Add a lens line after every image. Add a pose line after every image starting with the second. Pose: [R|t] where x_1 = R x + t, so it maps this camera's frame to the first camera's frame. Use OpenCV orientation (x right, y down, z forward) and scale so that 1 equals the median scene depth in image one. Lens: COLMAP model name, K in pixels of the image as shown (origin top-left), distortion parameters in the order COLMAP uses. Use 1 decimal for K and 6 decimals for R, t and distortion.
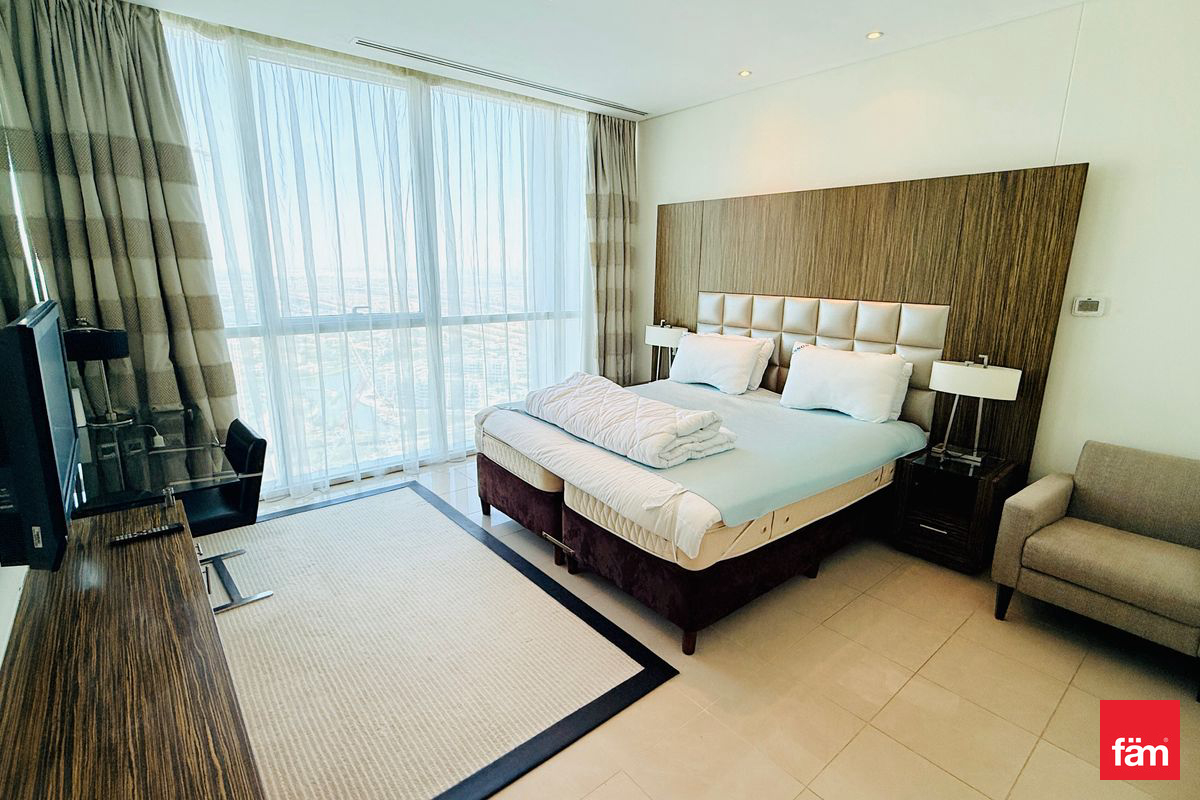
lens RADIAL K [[562.2, 0, 575.1], [0, 562.2, 399.5], [0, 0, 1]] dist [0.000433, -0.000644]
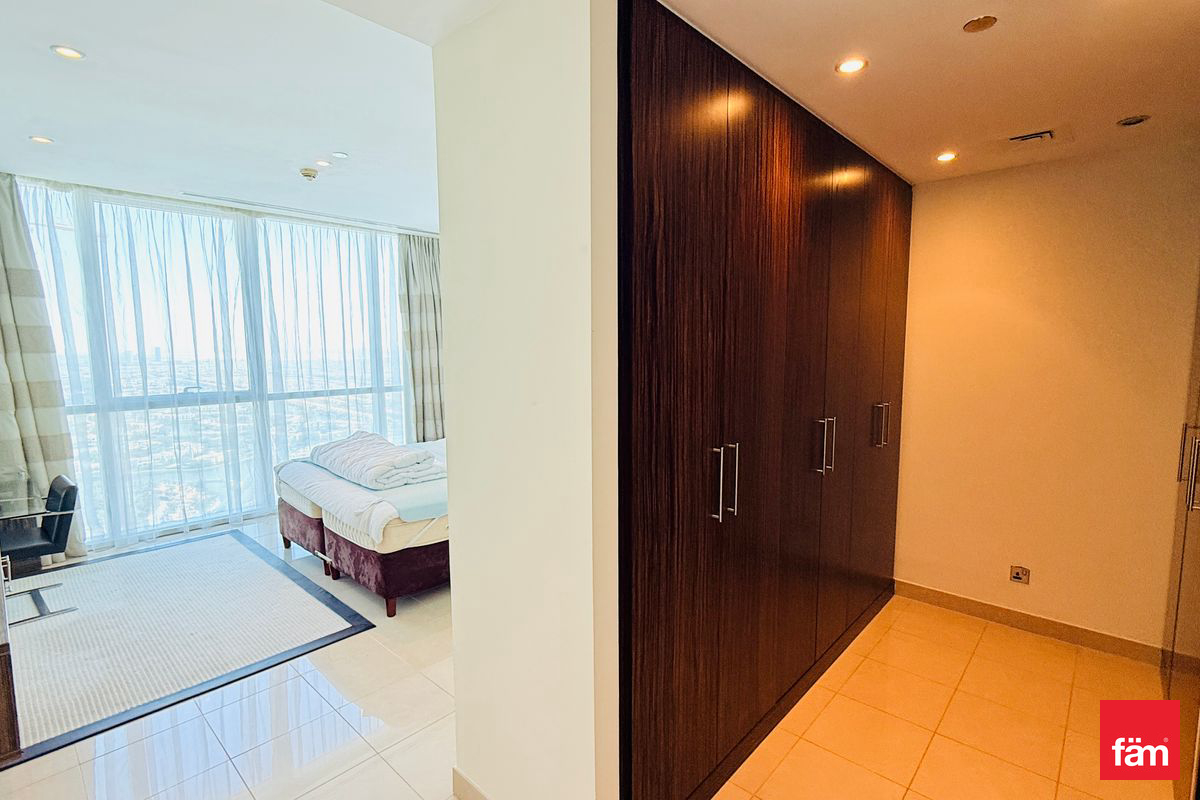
lens RADIAL K [[567.1, 0, 592.7], [0, 567.1, 400.6], [0, 0, 1]] dist [-0.000543, 0.000156]
pose [[0.988660, -0.031849, 0.146754, 0.335024], [0.050887, 0.990486, -0.127860, 0.075089], [-0.141286, 0.133878, 0.980875, -0.372669]]
